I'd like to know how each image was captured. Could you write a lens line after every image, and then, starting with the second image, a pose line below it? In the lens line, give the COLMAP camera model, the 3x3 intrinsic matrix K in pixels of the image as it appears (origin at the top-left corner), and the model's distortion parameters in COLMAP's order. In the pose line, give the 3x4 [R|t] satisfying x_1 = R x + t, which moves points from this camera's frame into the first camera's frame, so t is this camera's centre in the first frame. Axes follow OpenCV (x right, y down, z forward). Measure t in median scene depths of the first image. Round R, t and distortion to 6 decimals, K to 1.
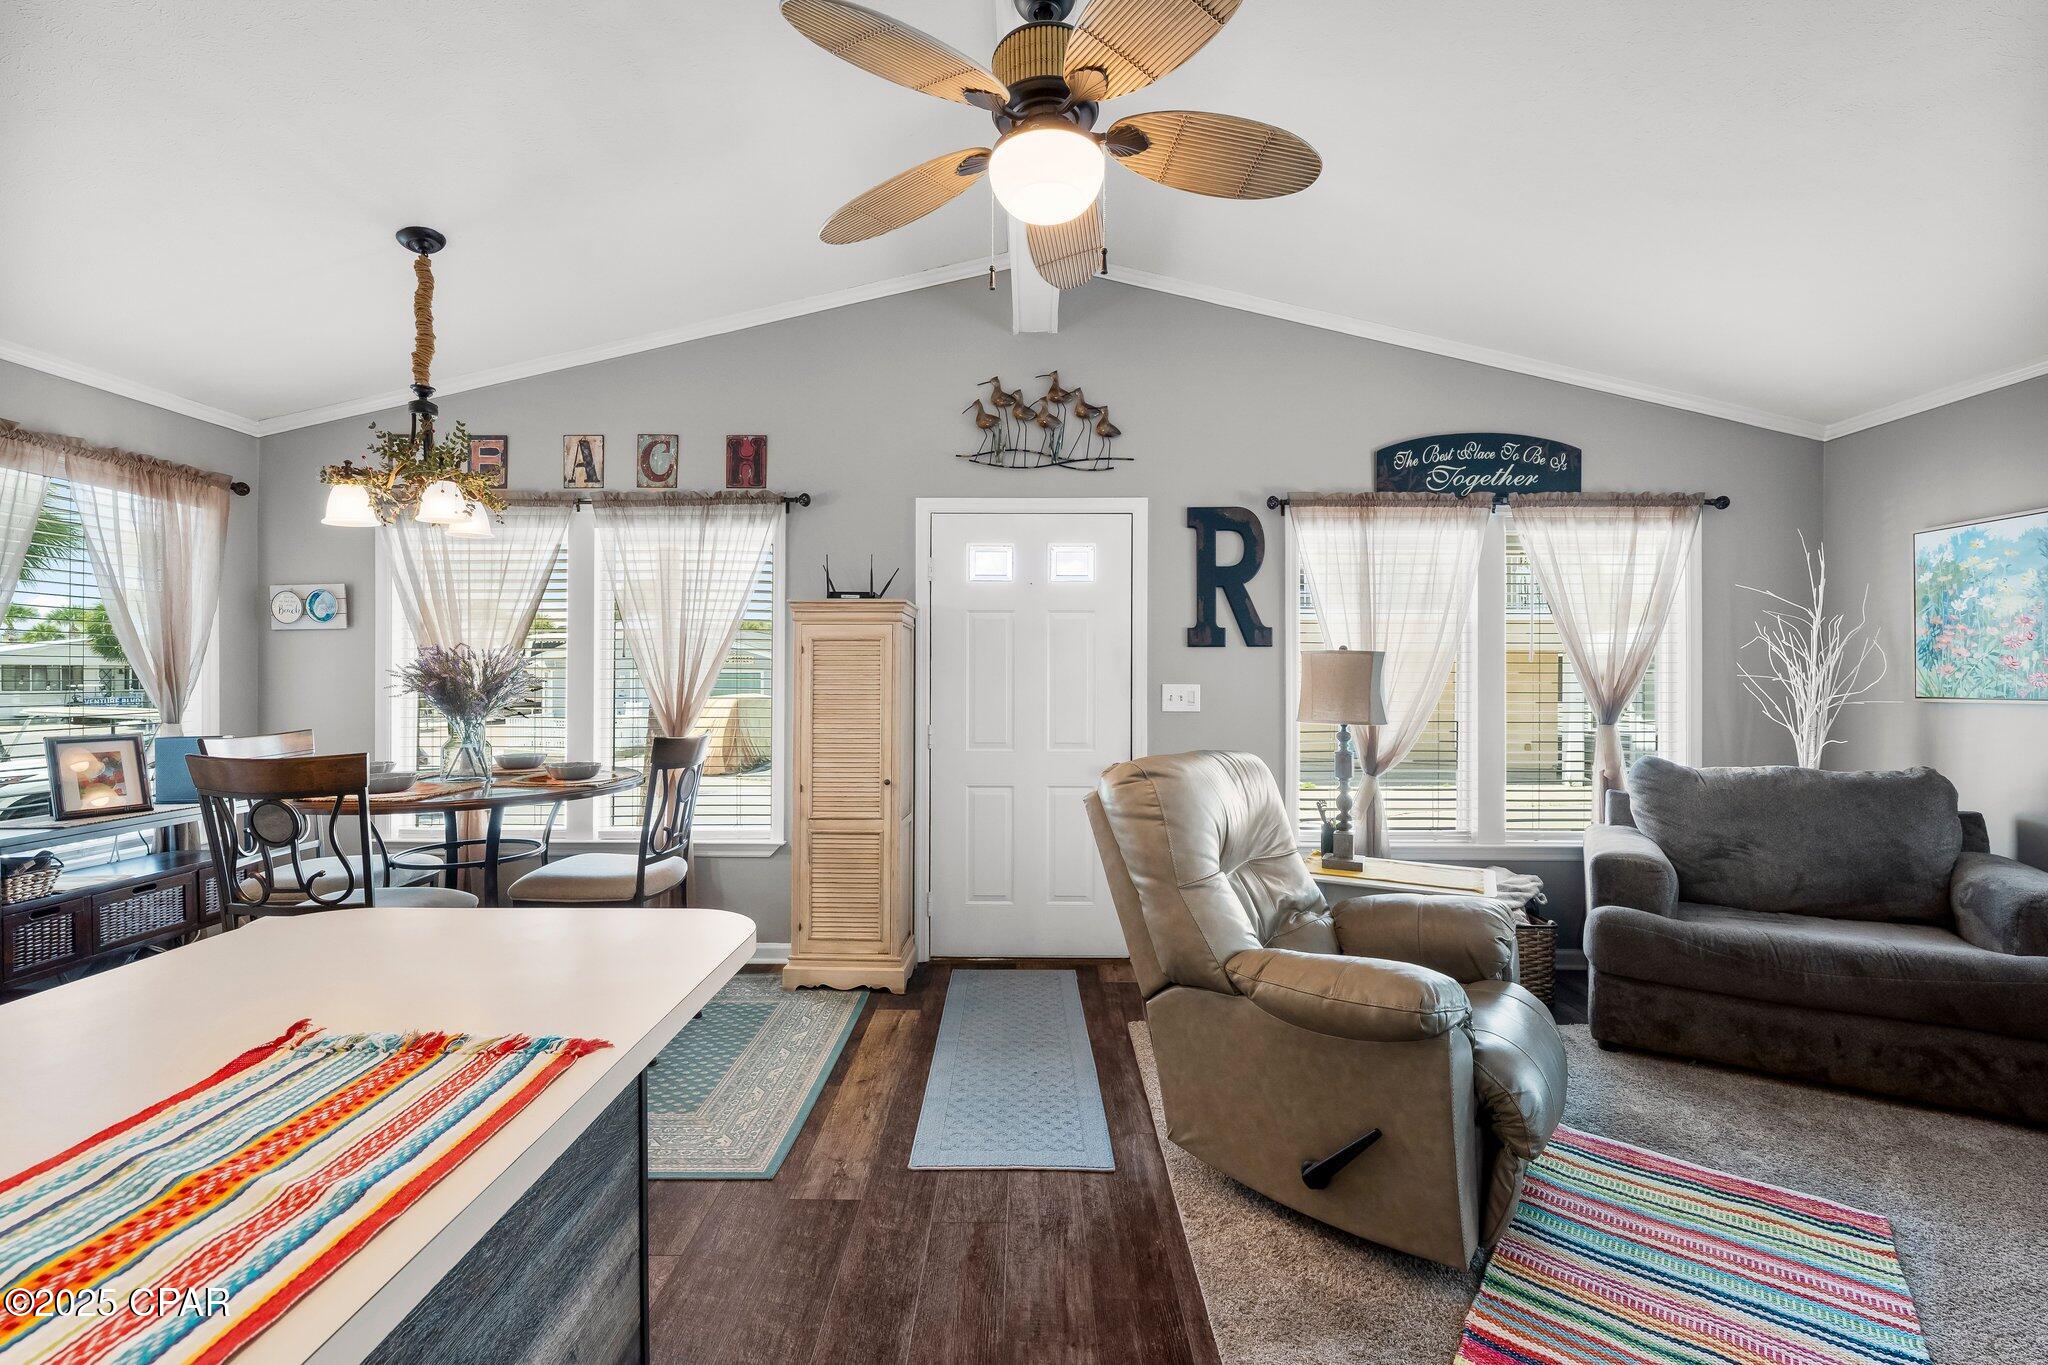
lens RADIAL K [[892.3, 0, 1021.1], [0, 892.3, 666.9], [0, 0, 1]] dist [0.004274, -0.000730]
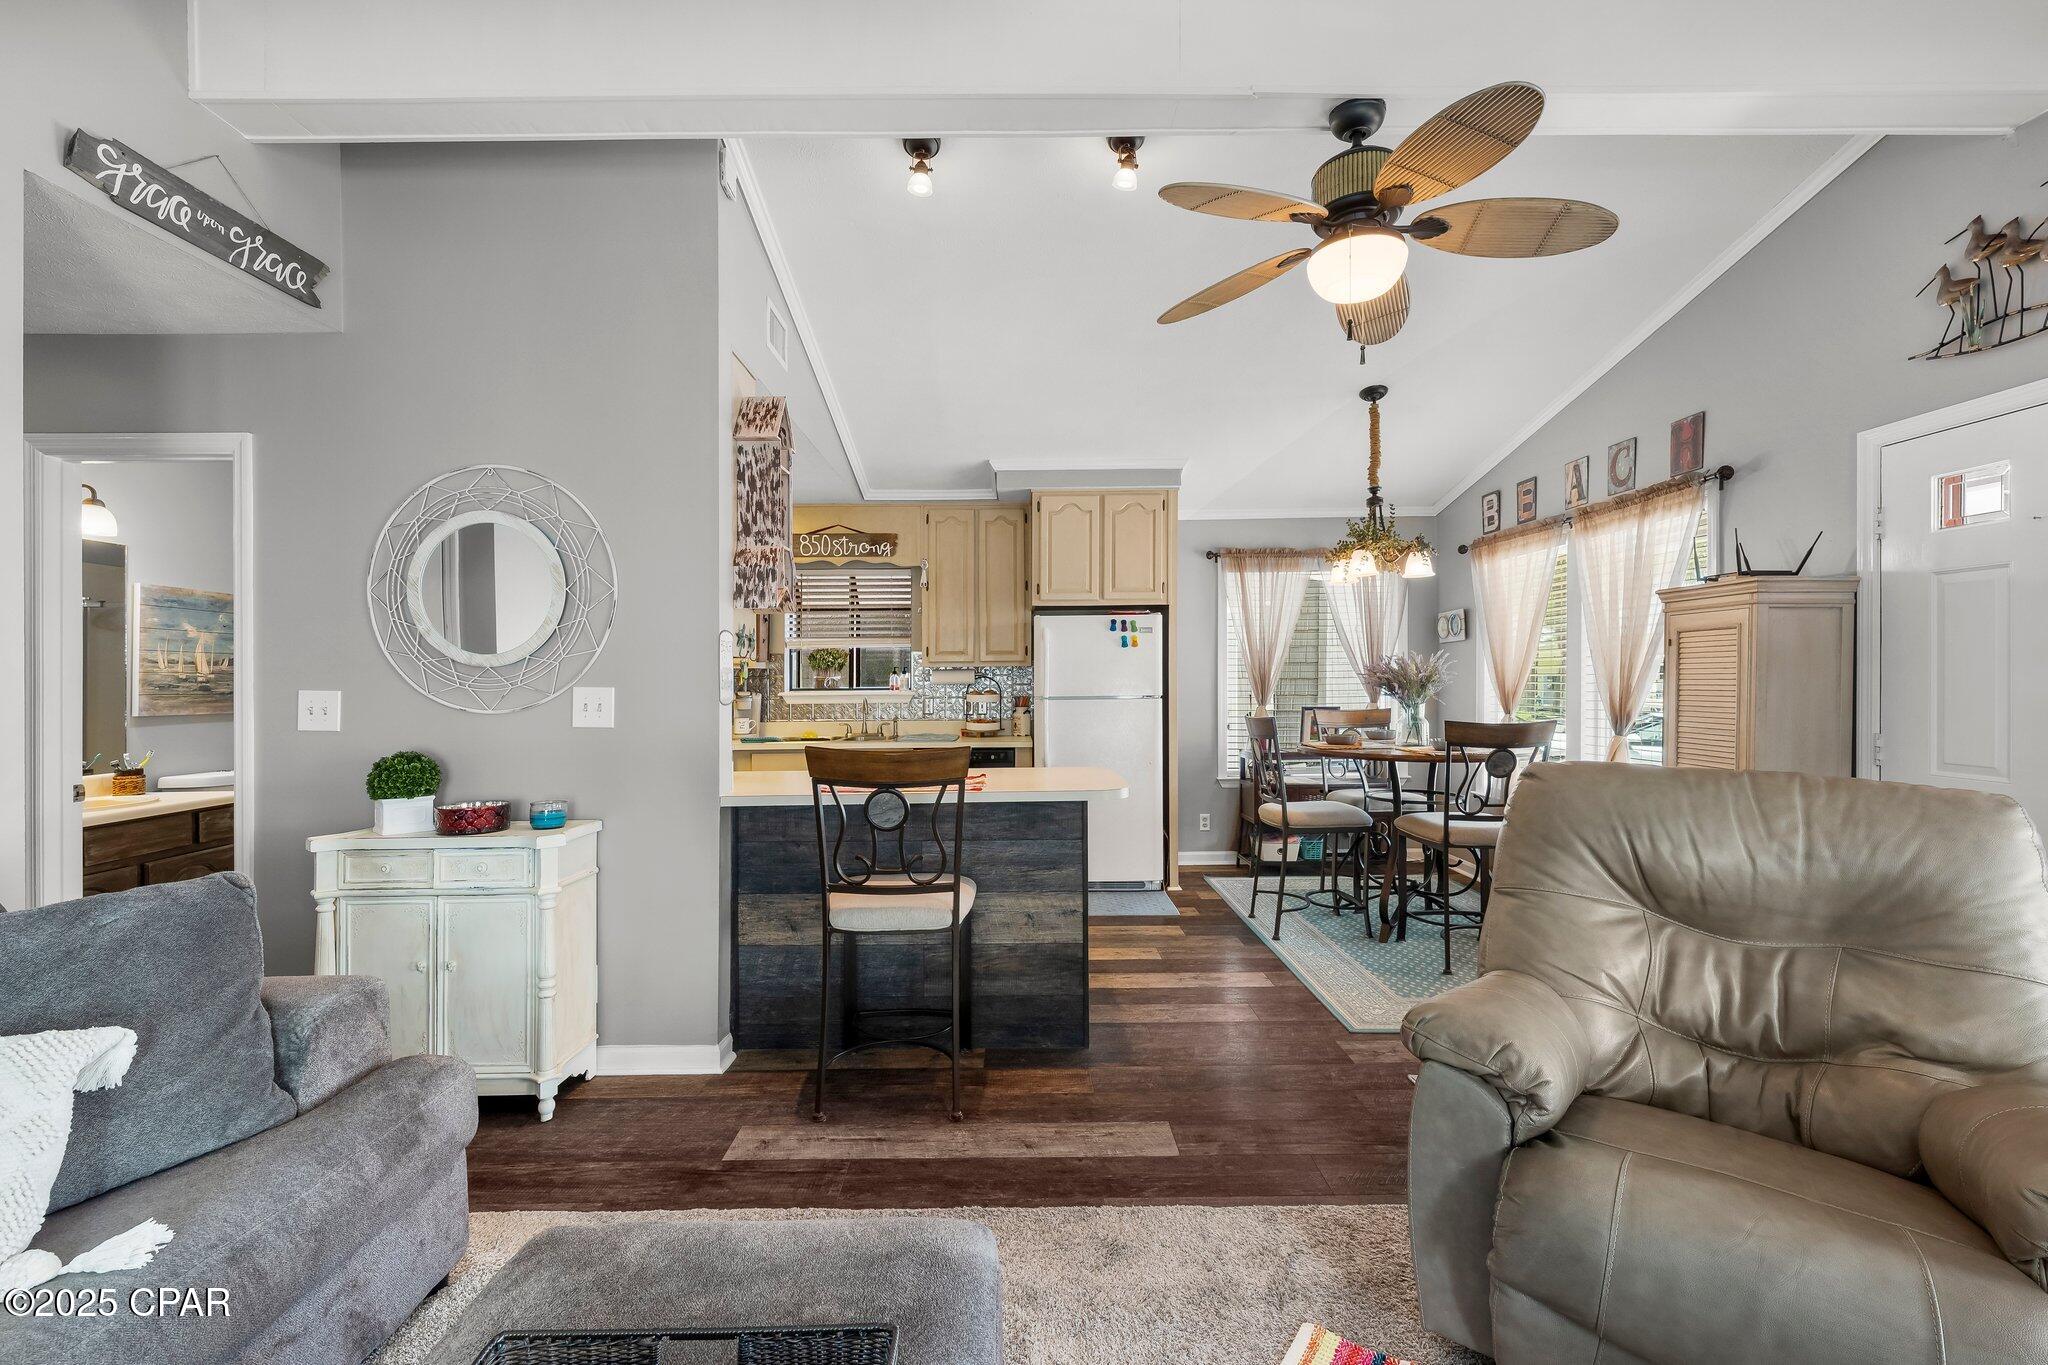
lens RADIAL K [[892.3, 0, 1013.4], [0, 892.3, 672.7], [0, 0, 1]] dist [0.004274, -0.000730]
pose [[0.005601, -0.008174, -0.999951, 0.645416], [0.020043, 0.999767, -0.008060, 0.003920], [0.999783, -0.019997, 0.005764, 0.285548]]
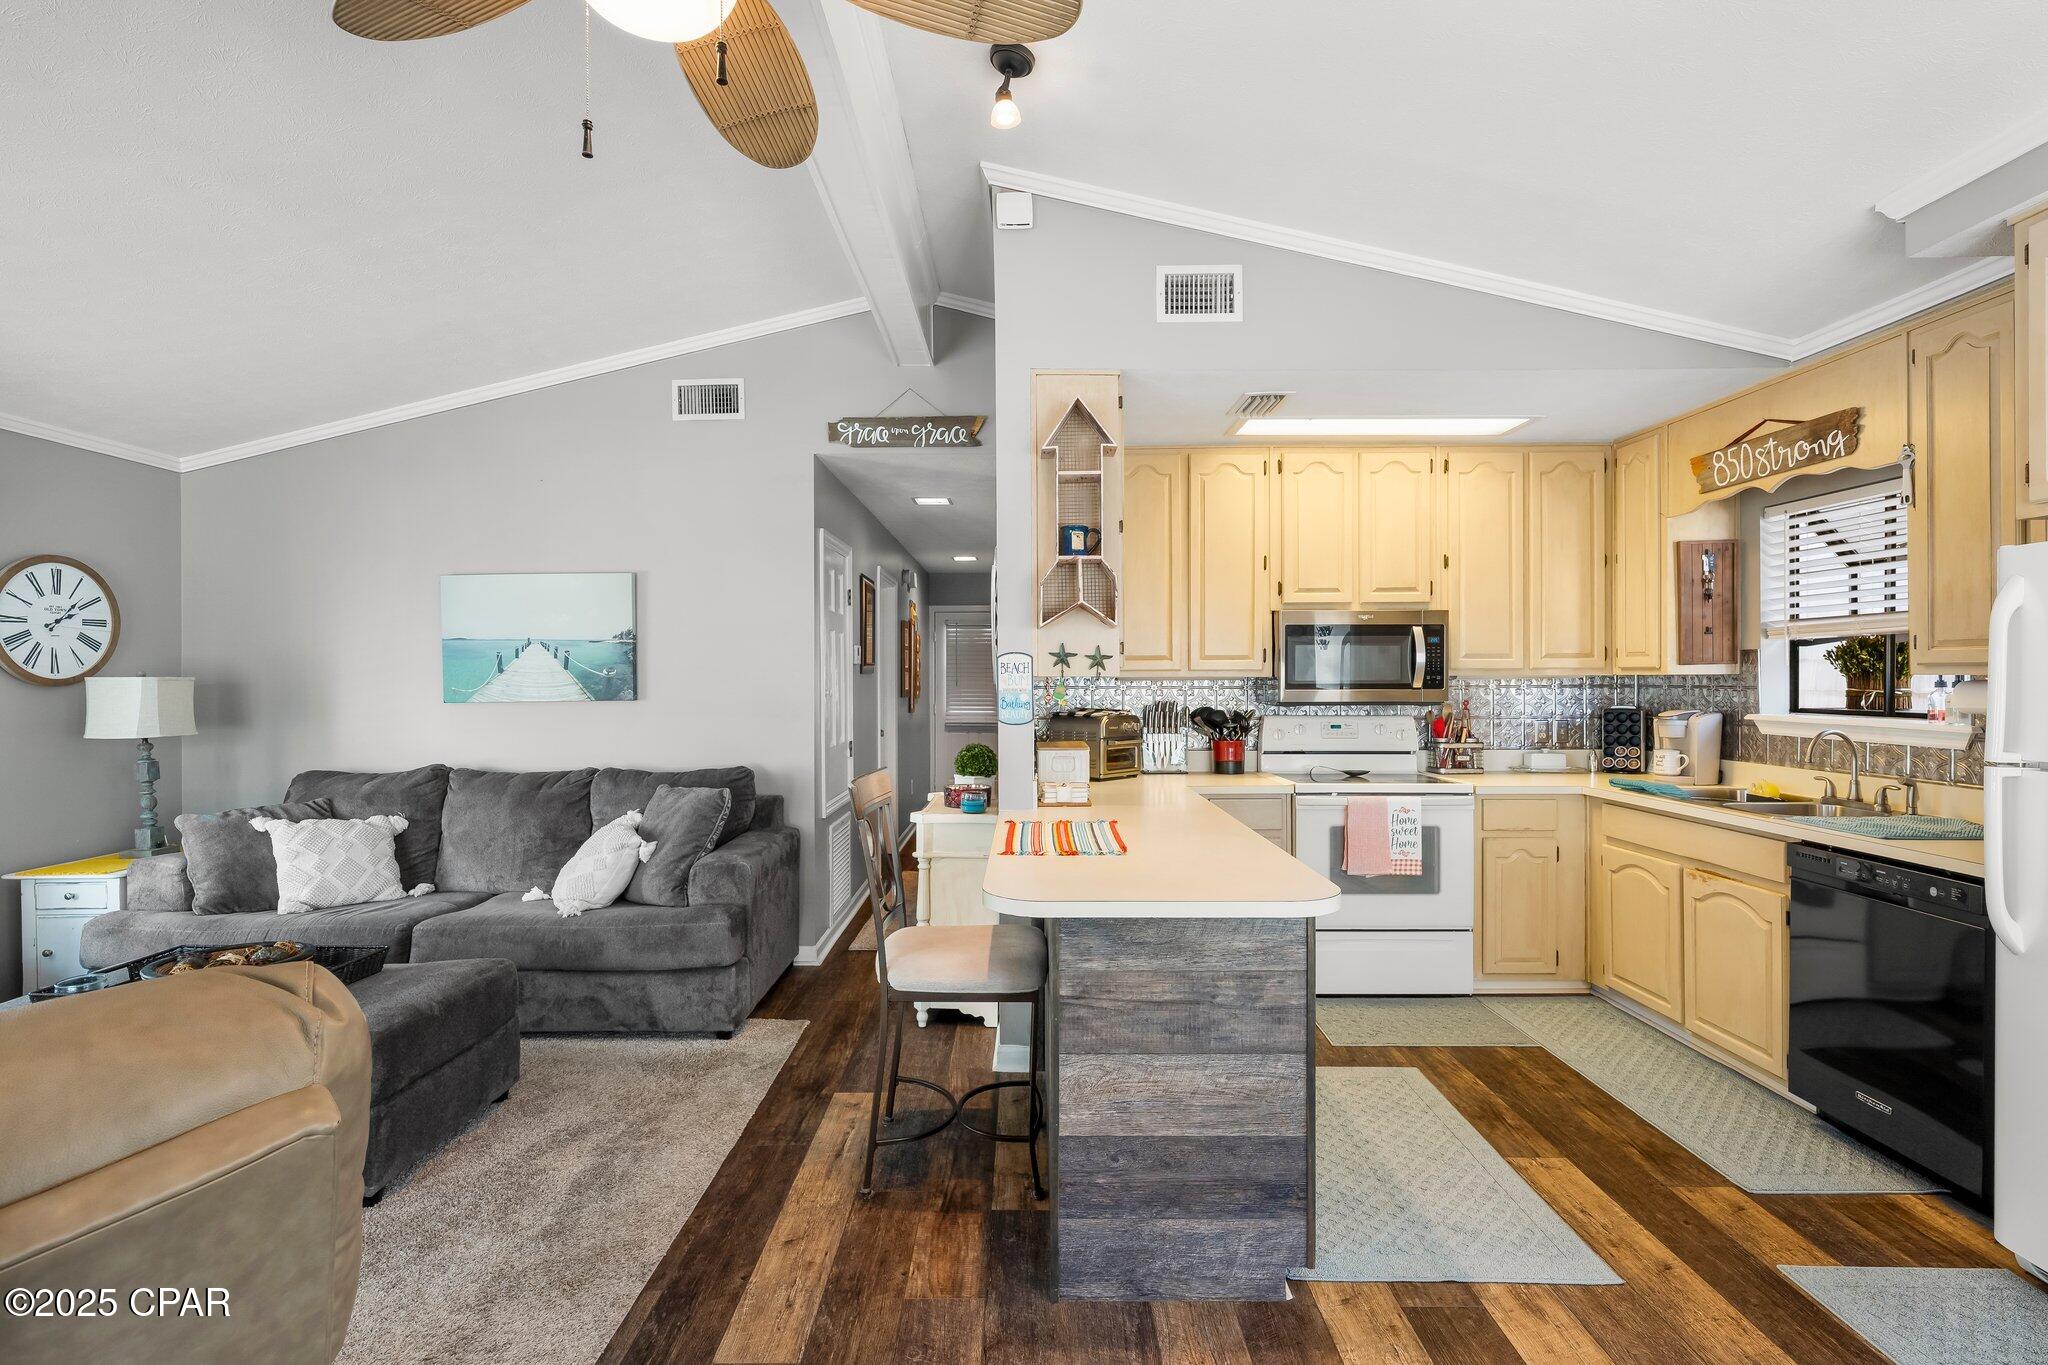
lens RADIAL K [[938.2, 0, 1010.9], [0, 938.2, 680.7], [0, 0, 1]] dist [0.000165, 0.001237]
pose [[-0.999925, 0.002453, 0.012016, -0.120908], [0.002321, 0.999937, -0.010946, -0.008857], [-0.012042, -0.010917, -0.999868, 0.868588]]
